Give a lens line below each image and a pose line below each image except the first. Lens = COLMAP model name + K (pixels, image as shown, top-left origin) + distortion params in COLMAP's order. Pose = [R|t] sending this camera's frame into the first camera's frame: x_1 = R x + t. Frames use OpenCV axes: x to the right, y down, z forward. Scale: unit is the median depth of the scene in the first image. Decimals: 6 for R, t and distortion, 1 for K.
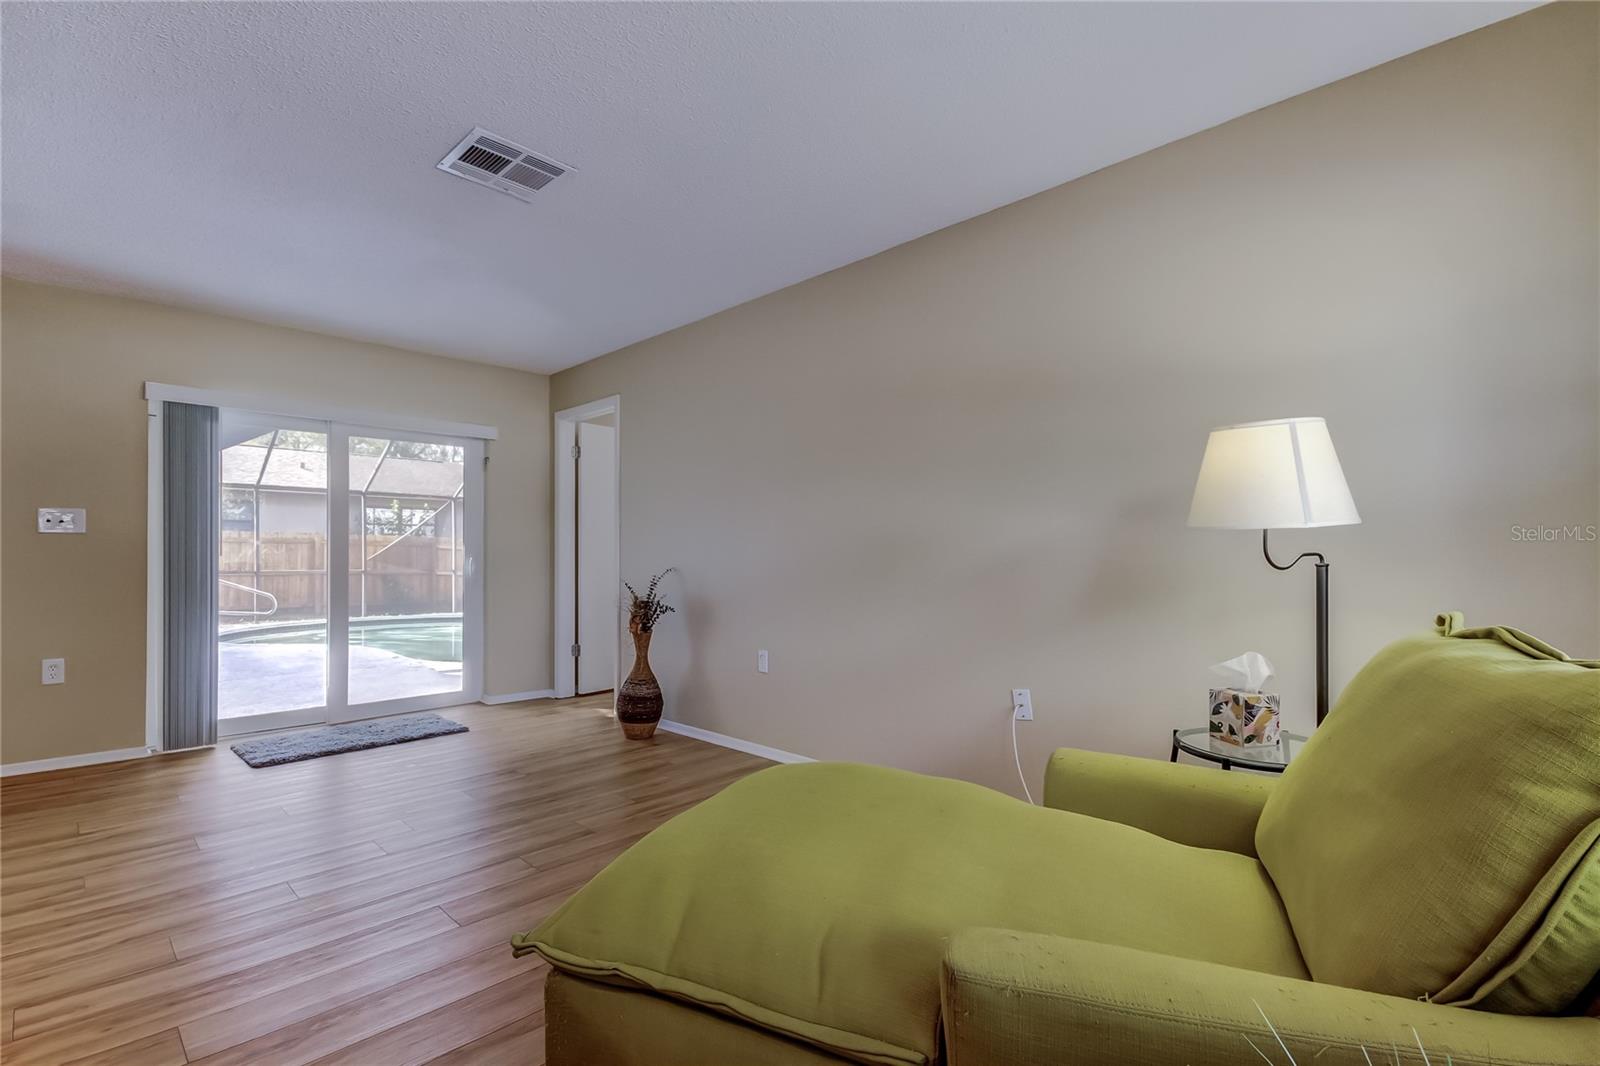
lens RADIAL K [[743.3, 0, 803.9], [0, 743.3, 551.2], [0, 0, 1]] dist [0.017079, 0.000150]
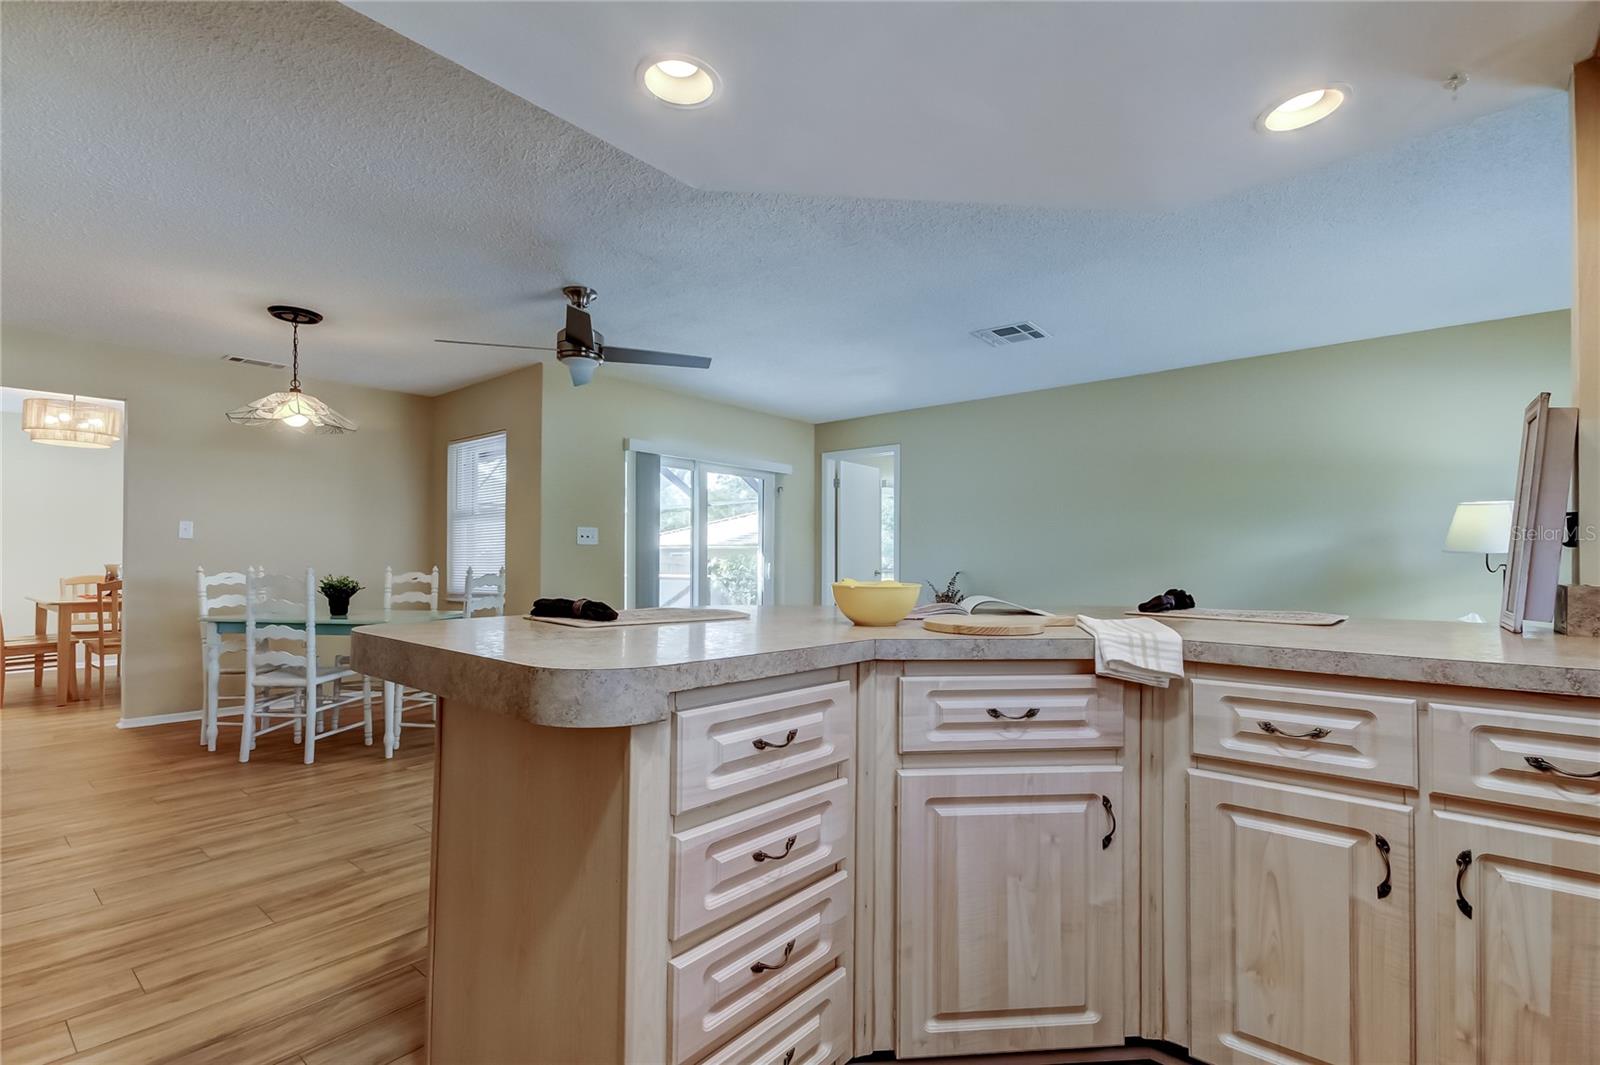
lens RADIAL K [[735.4, 0, 803.7], [0, 735.4, 550.3], [0, 0, 1]] dist [0.022430, 0.000390]
pose [[0.995753, 0.006333, 0.091850, -0.642856], [-0.005303, 0.999920, -0.011449, 0.000862], [-0.091915, 0.010913, 0.995707, -0.393320]]
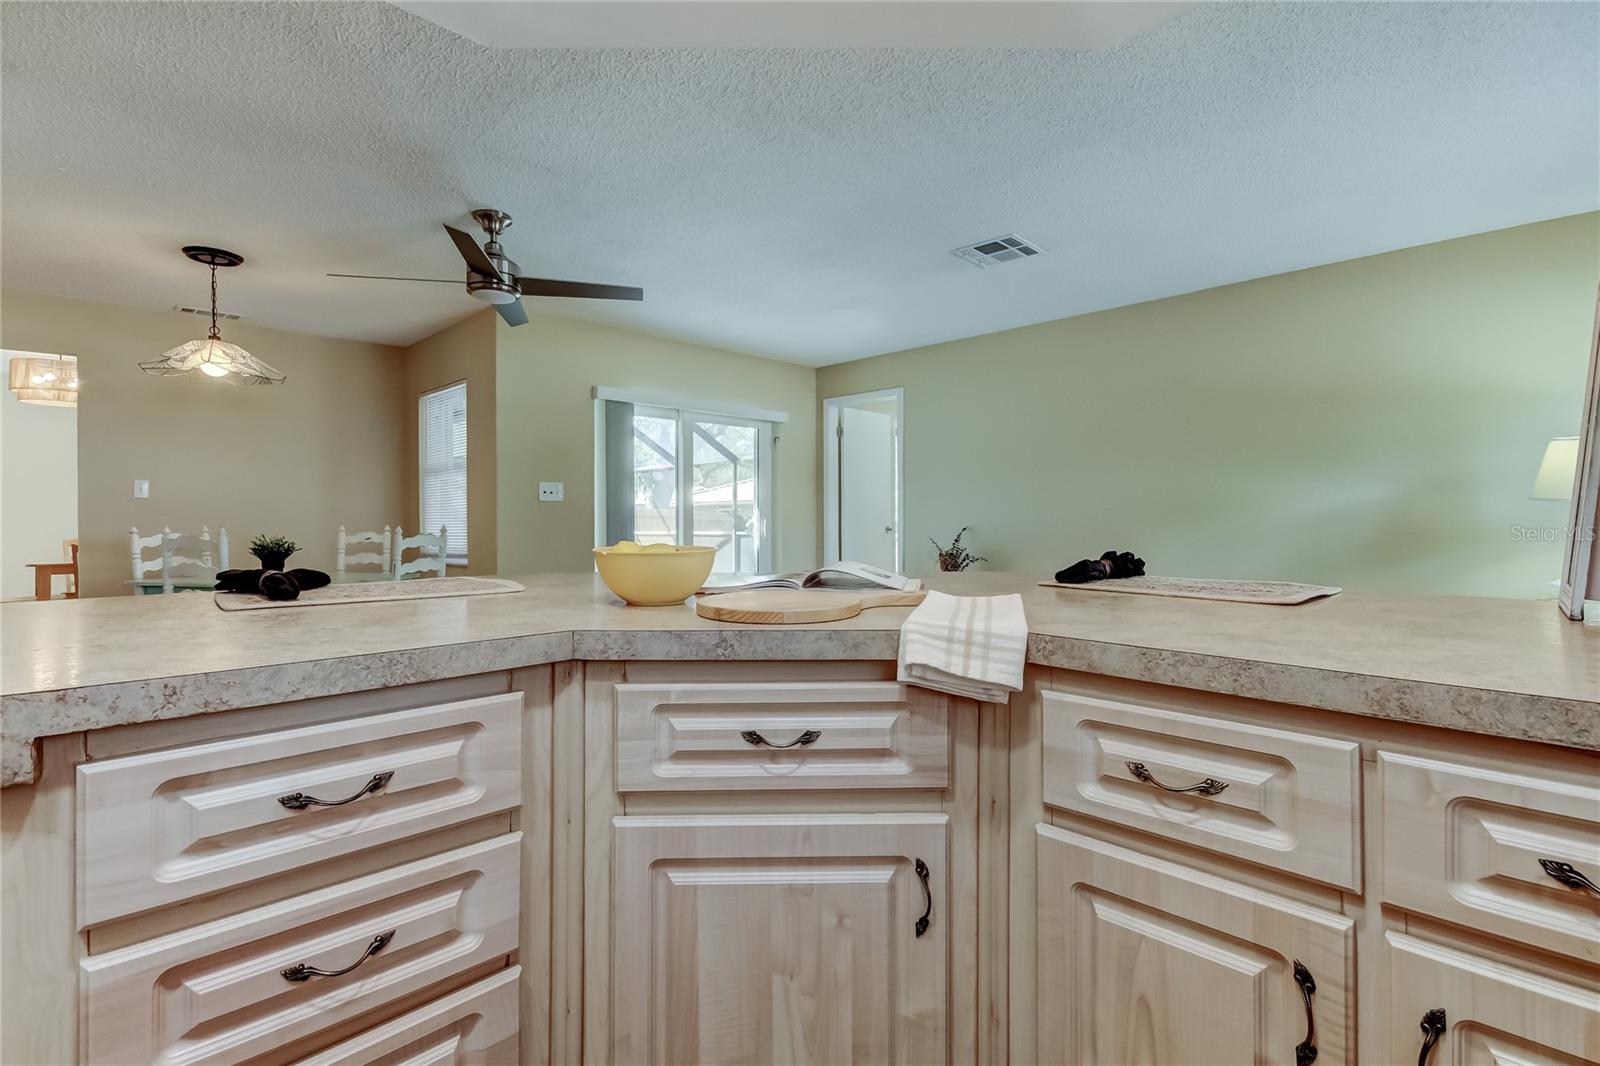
lens RADIAL K [[750.0, 0, 800.7], [0, 750.0, 518.4], [0, 0, 1]] dist [0.019612, 0.000060]
pose [[0.999924, -0.002270, 0.012090, -0.511789], [0.002208, 0.999984, 0.005151, 0.000956], [-0.012101, -0.005124, 0.999914, -0.300729]]
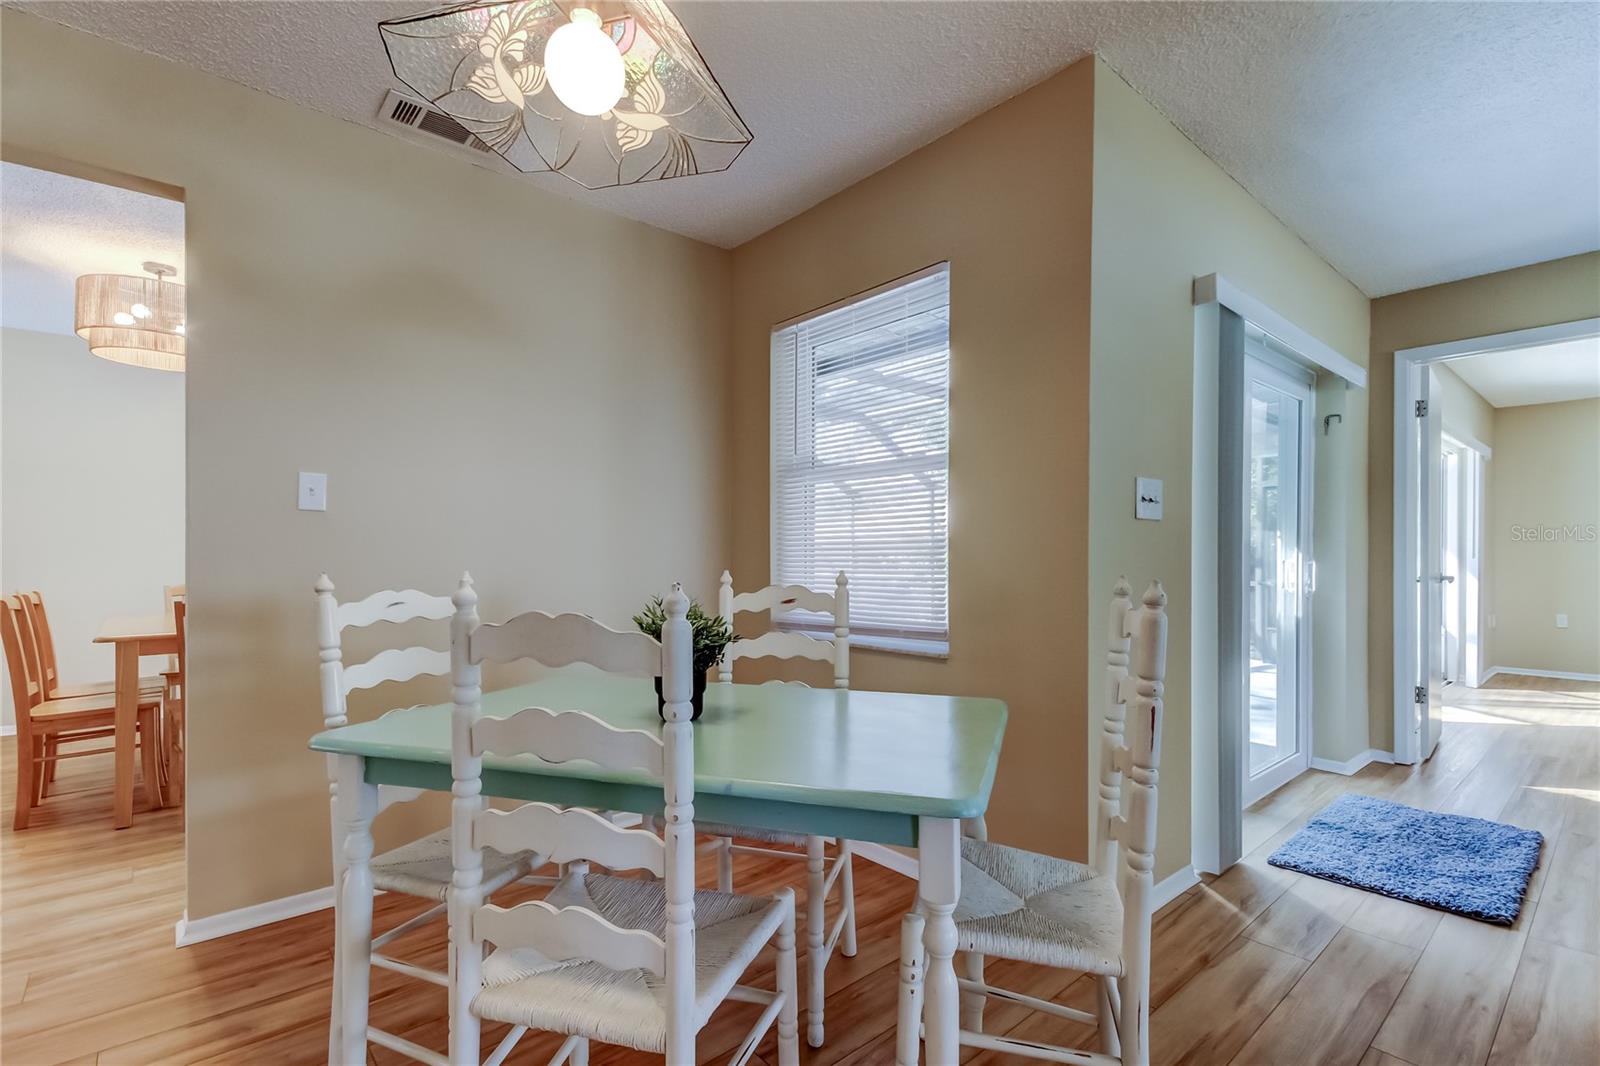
lens RADIAL K [[740.7, 0, 800.7], [0, 740.7, 555.3], [0, 0, 1]] dist [0.041256, -0.024406]
pose [[0.998374, 0.002423, -0.056949, -1.122624], [-0.002381, 0.999997, 0.000801, 0.004356], [0.056951, -0.000664, 0.998377, 0.354622]]
